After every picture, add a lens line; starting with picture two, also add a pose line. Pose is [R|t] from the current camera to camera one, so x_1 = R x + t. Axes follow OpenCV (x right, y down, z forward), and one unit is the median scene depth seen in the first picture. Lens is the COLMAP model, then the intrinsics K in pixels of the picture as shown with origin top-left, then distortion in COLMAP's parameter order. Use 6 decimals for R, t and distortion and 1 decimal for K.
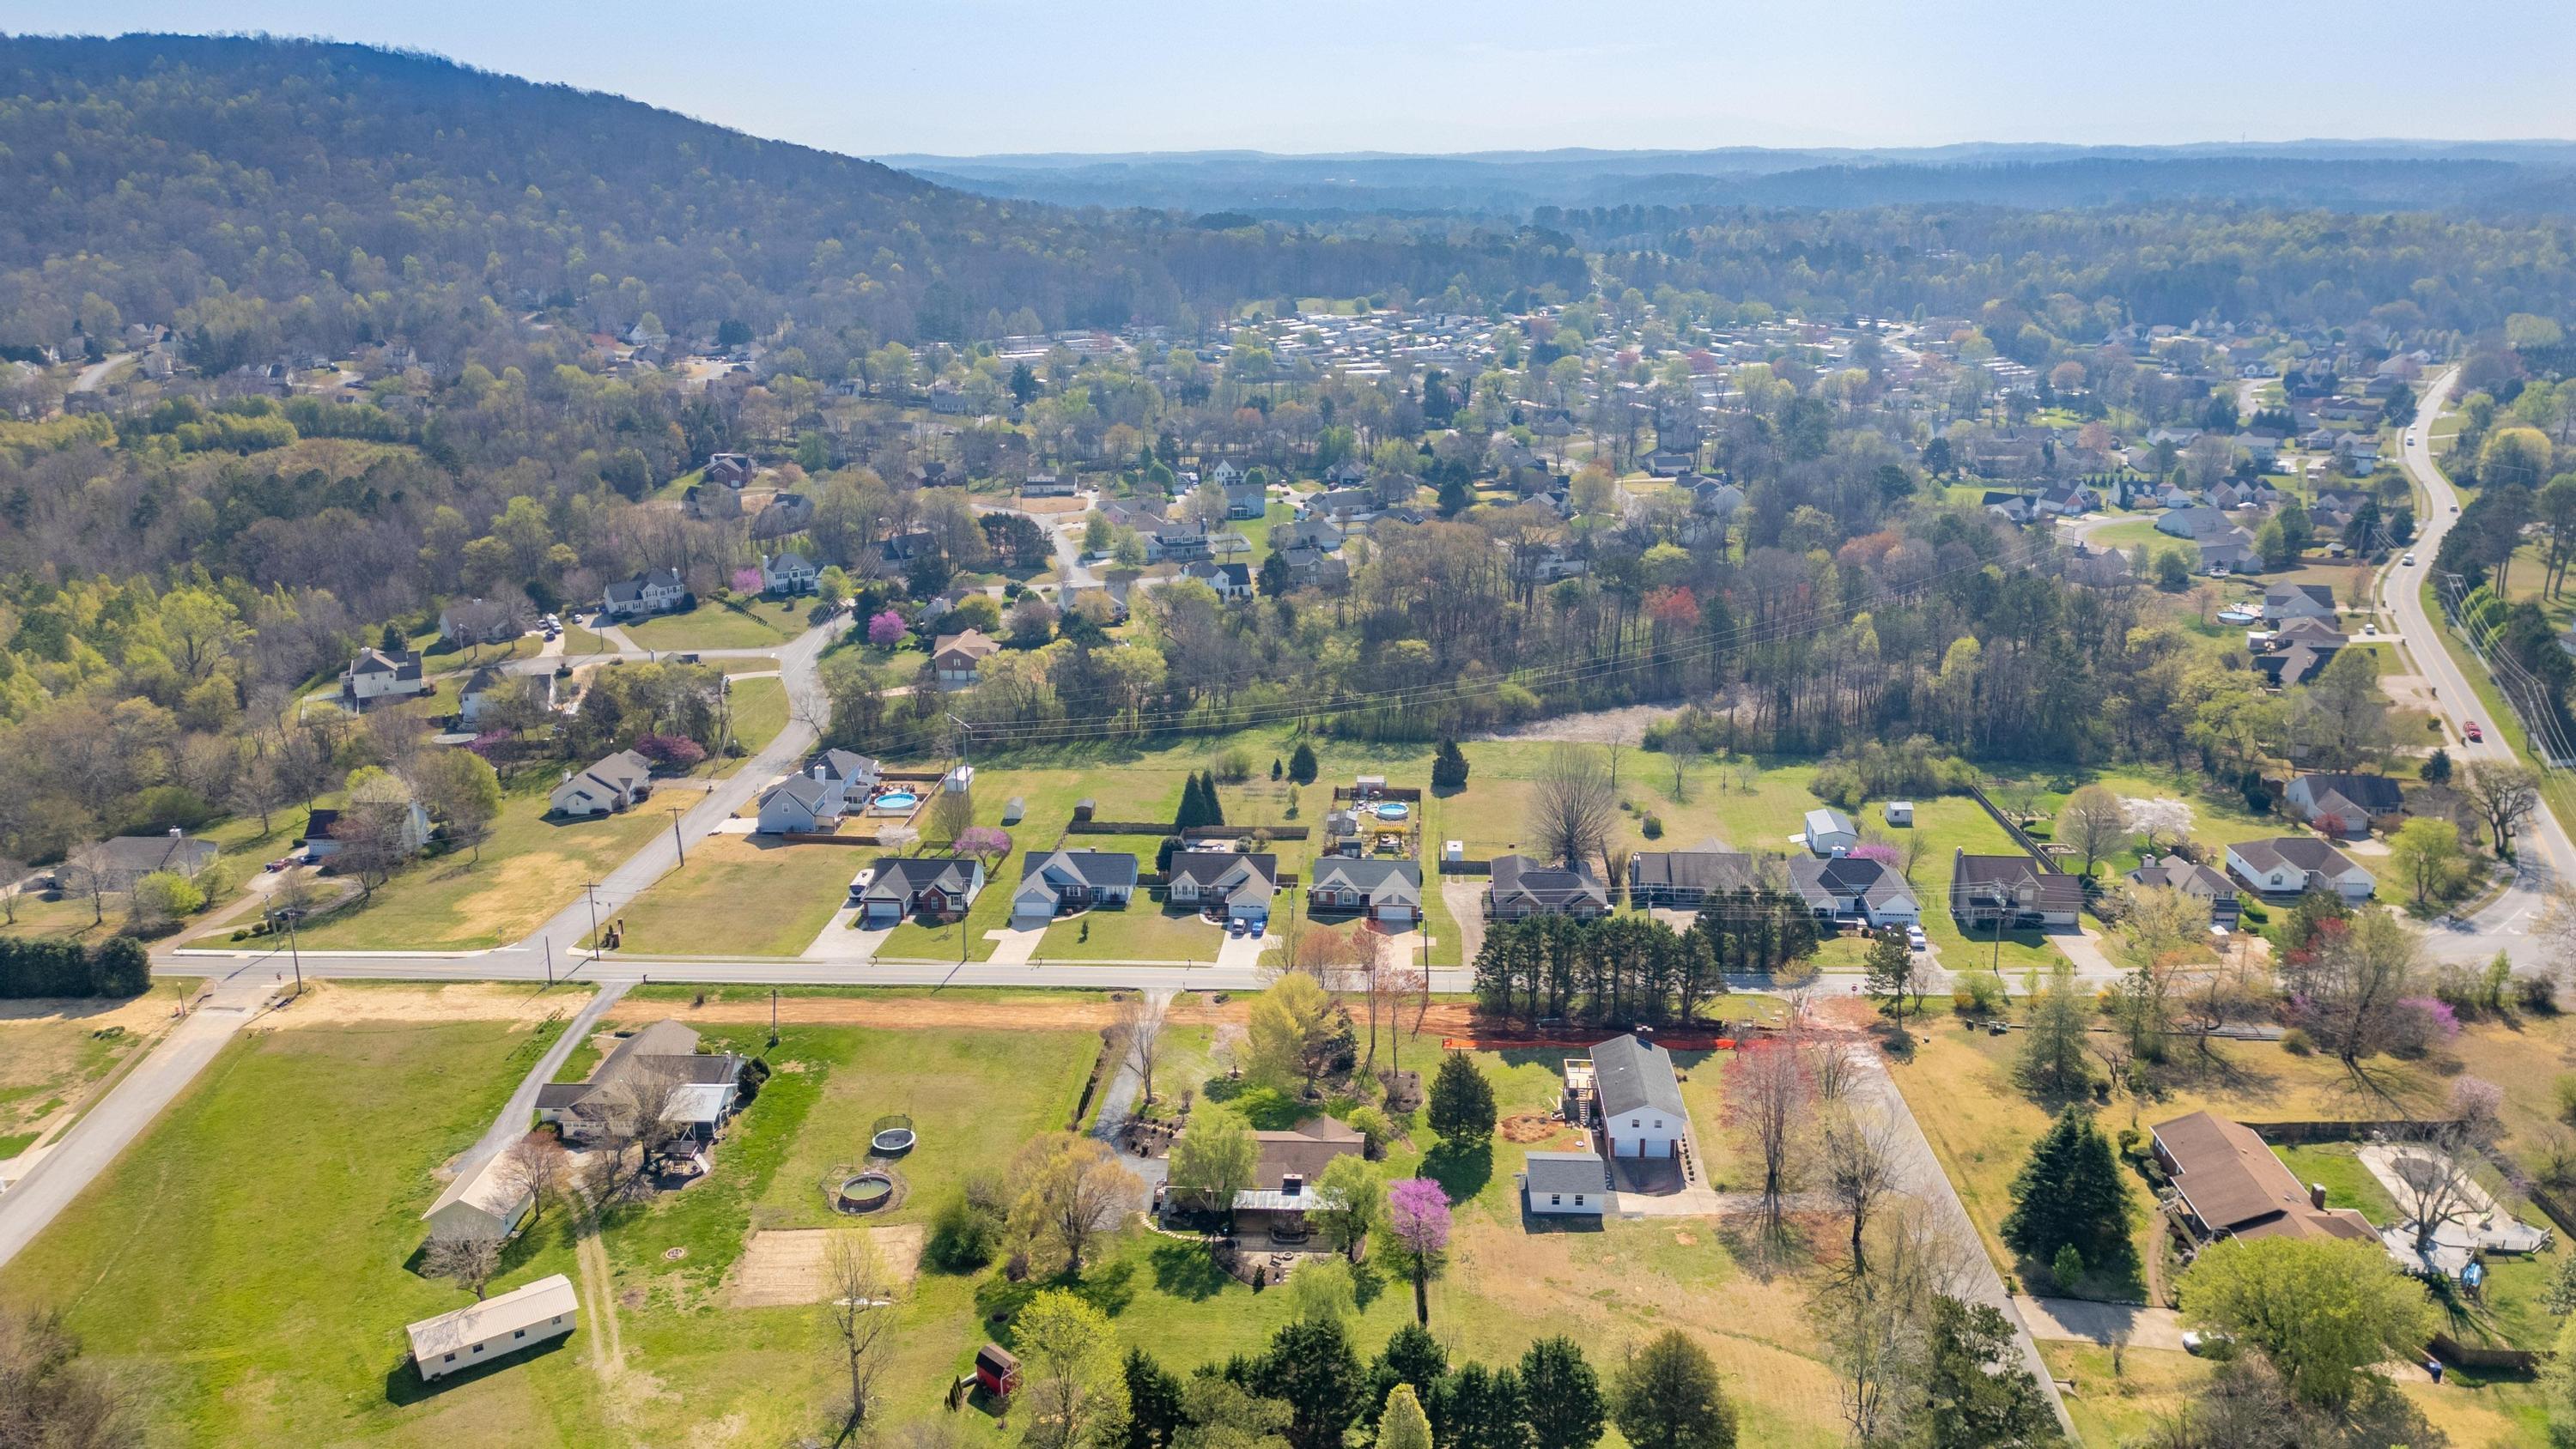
lens RADIAL K [[1817.7, 0, 1280.0], [0, 1817.7, 723.6], [0, 0, 1]] dist [0.076143, -0.078213]
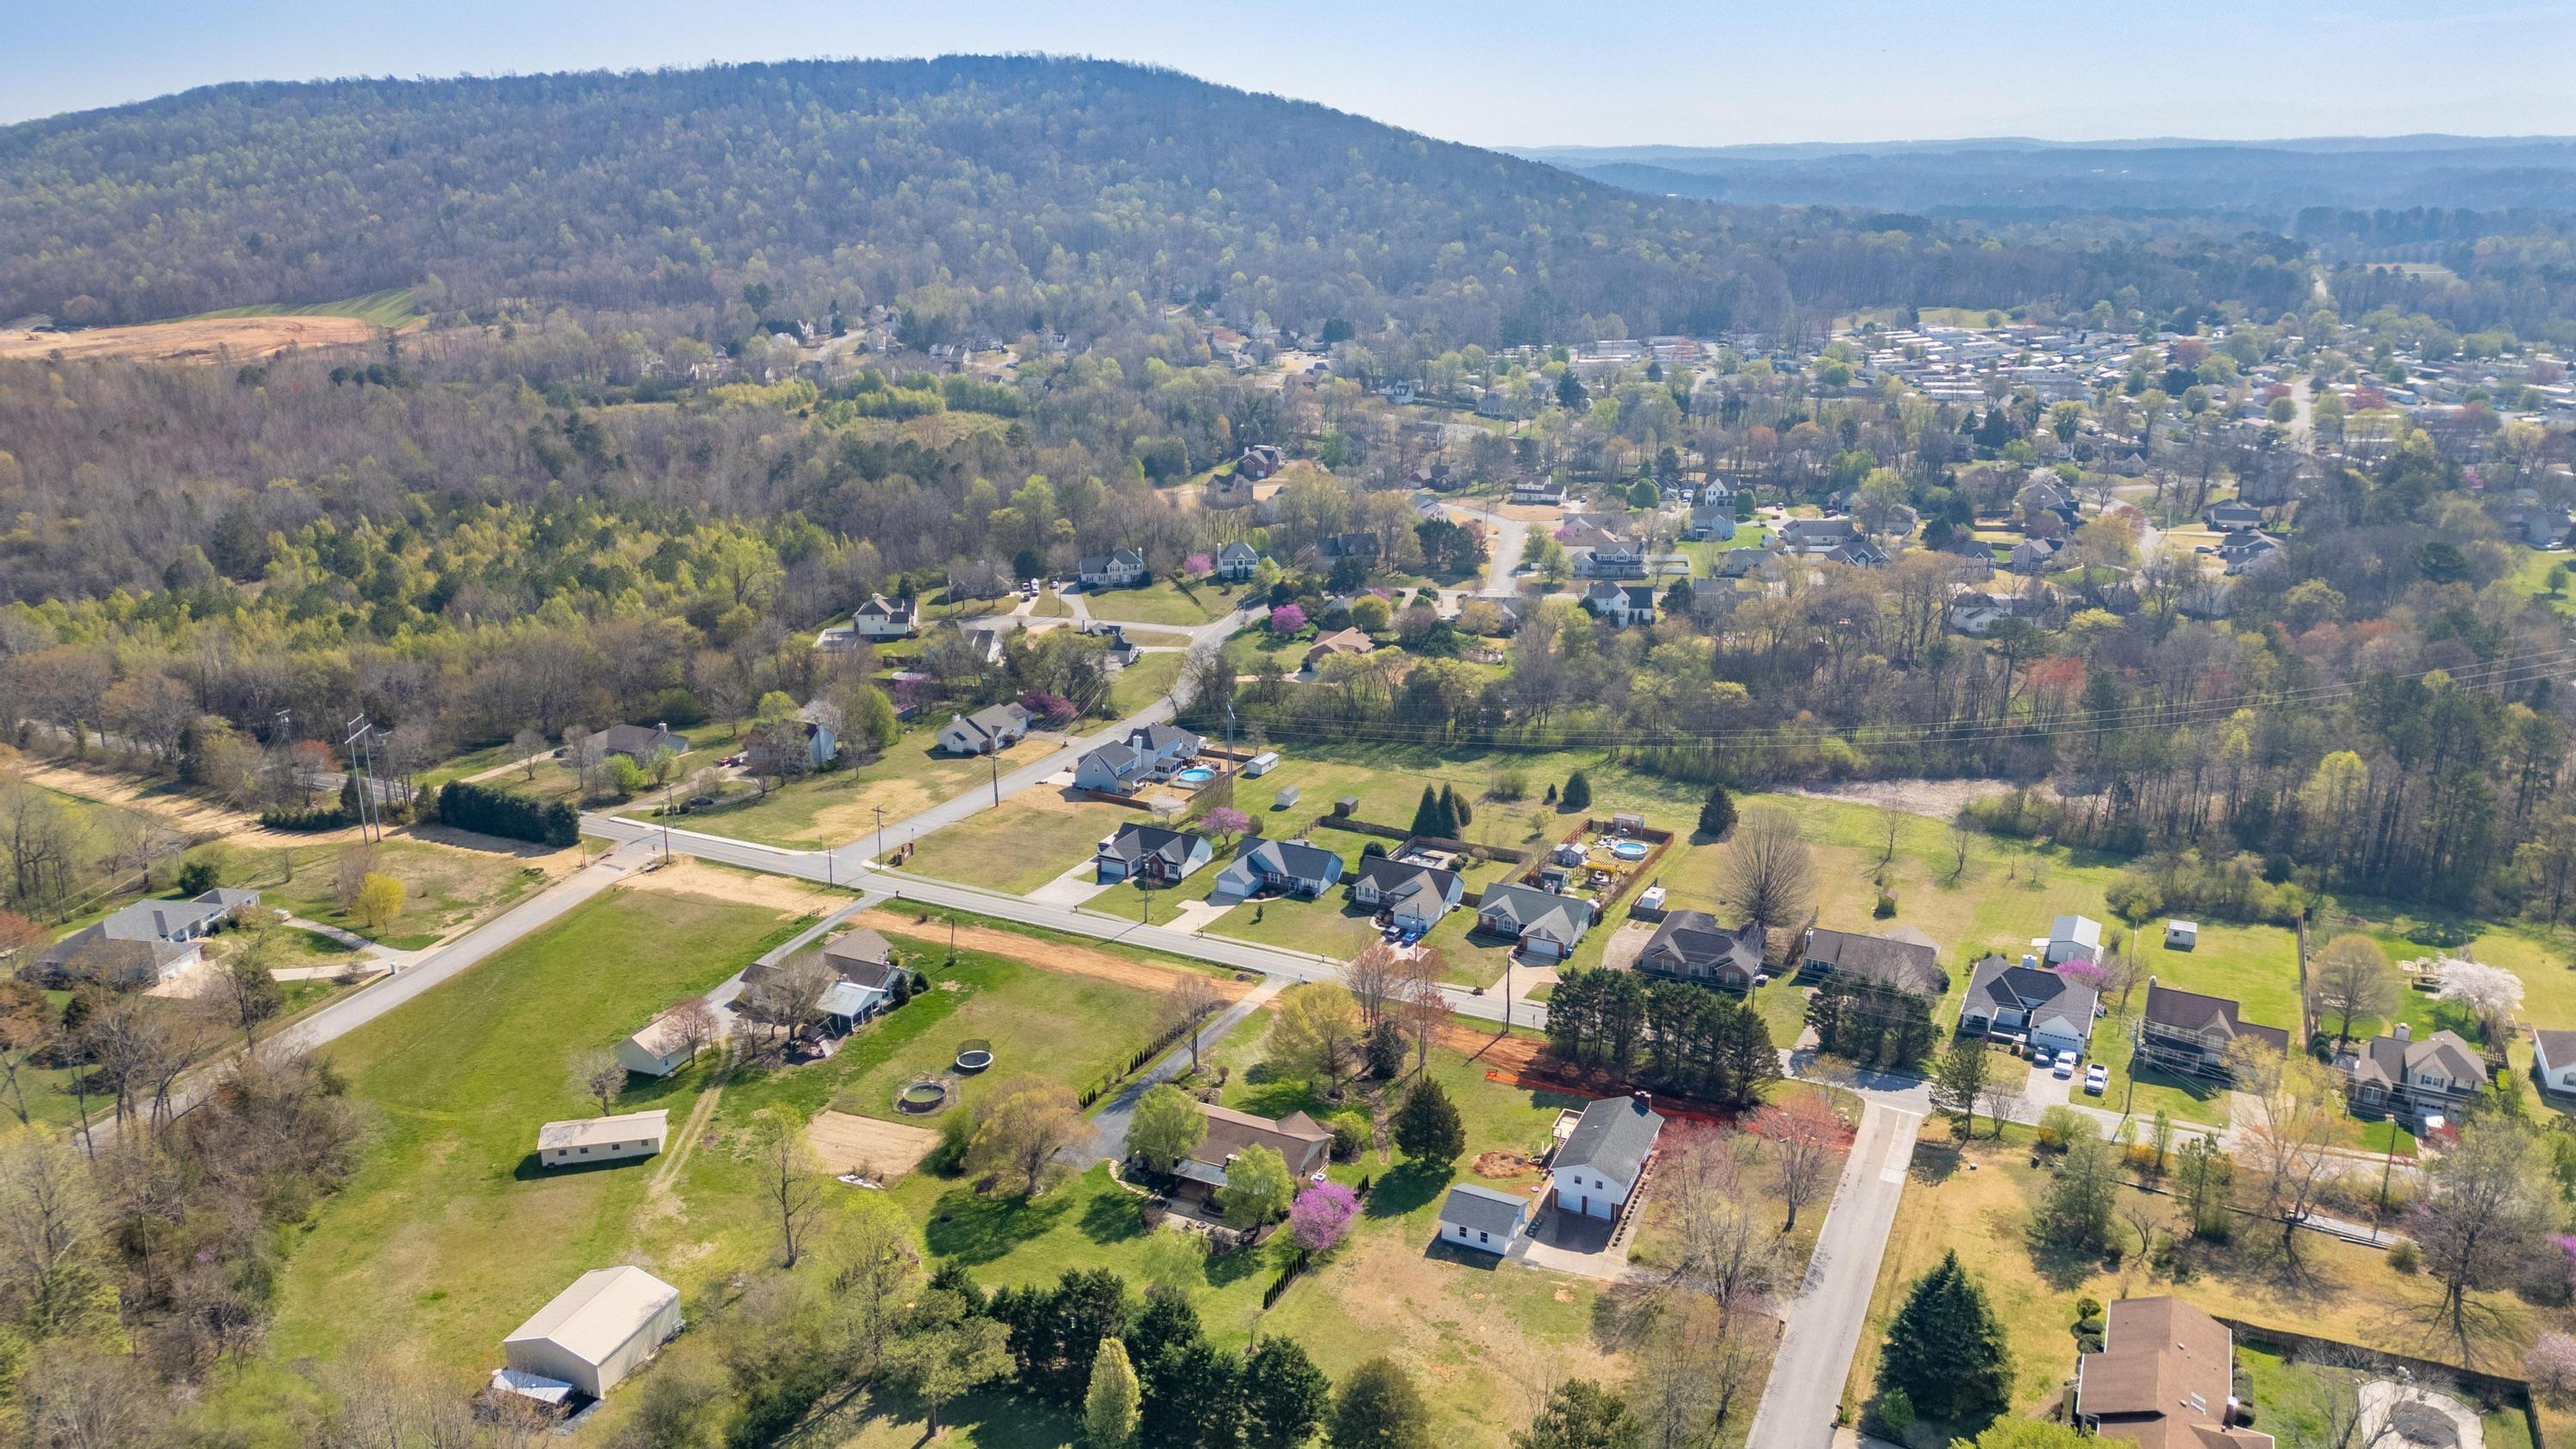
lens RADIAL K [[1817.7, 0, 1280.0], [0, 1817.7, 723.6], [0, 0, 1]] dist [0.076143, -0.078213]
pose [[0.920008, 0.119158, -0.373346, 0.229133], [-0.116654, 0.992738, 0.029382, -0.025726], [0.374136, 0.016520, 0.927227, -0.006015]]
